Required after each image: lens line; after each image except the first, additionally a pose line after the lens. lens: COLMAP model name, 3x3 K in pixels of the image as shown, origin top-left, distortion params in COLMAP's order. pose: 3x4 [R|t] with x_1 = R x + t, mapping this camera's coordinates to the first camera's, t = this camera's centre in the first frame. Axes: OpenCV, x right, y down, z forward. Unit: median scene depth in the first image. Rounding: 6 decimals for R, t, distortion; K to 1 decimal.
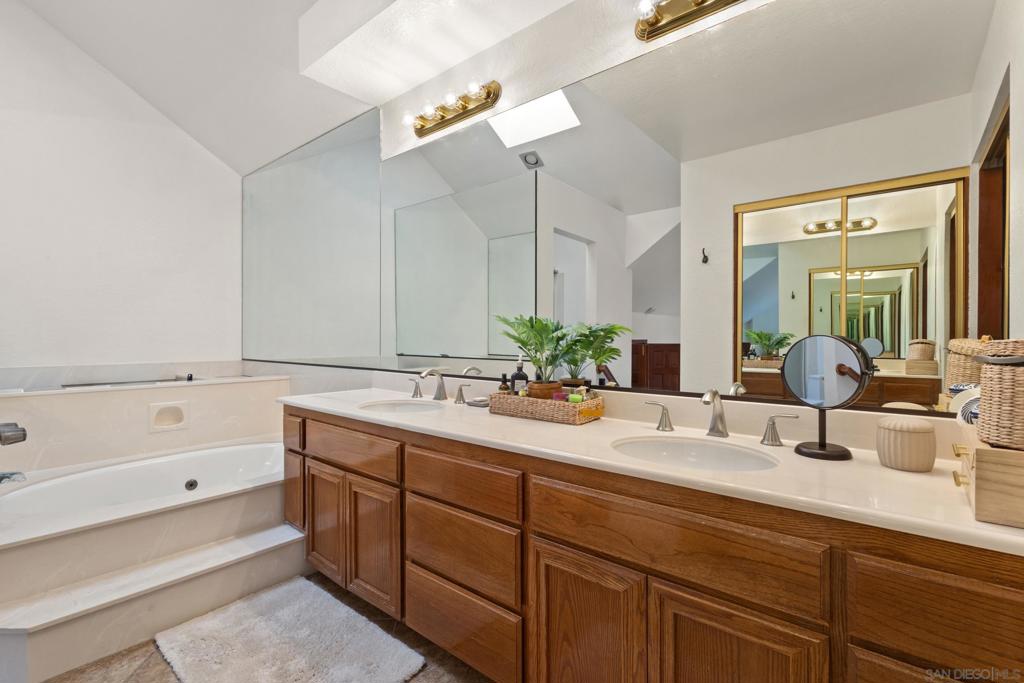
lens RADIAL K [[469.6, 0, 504.4], [0, 469.6, 337.1], [0, 0, 1]] dist [0.006767, -0.000391]
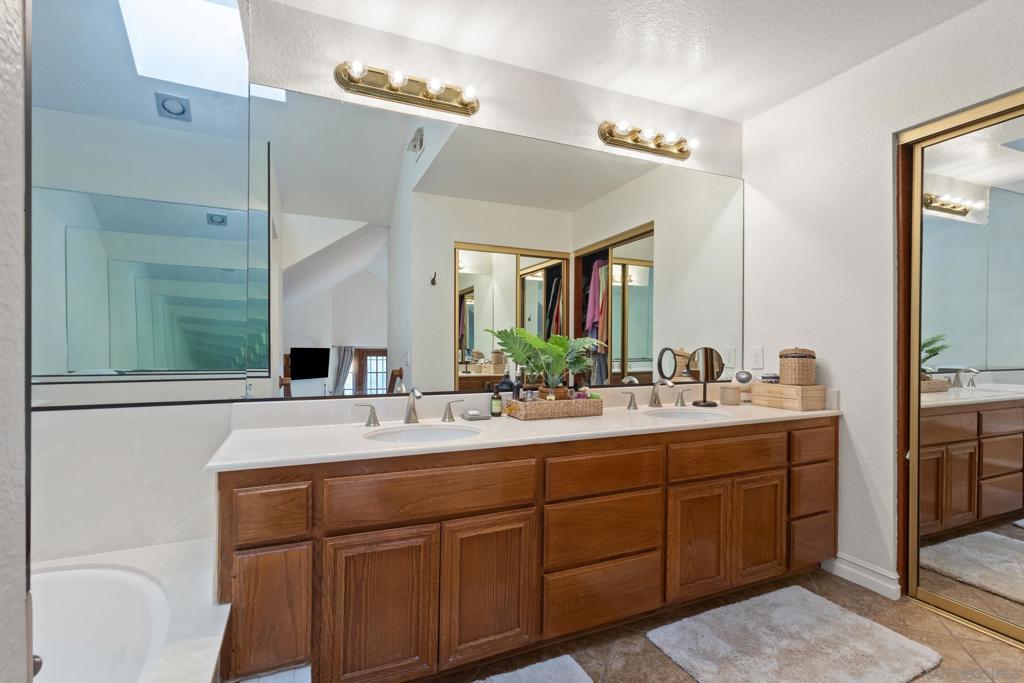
lens RADIAL K [[469.6, 0, 503.5], [0, 469.6, 349.3], [0, 0, 1]] dist [0.006767, -0.000391]
pose [[0.443307, -0.007964, 0.896335, -1.118160], [0.002499, 0.999968, 0.007649, -0.008208], [-0.896367, -0.001151, 0.443312, 0.631139]]
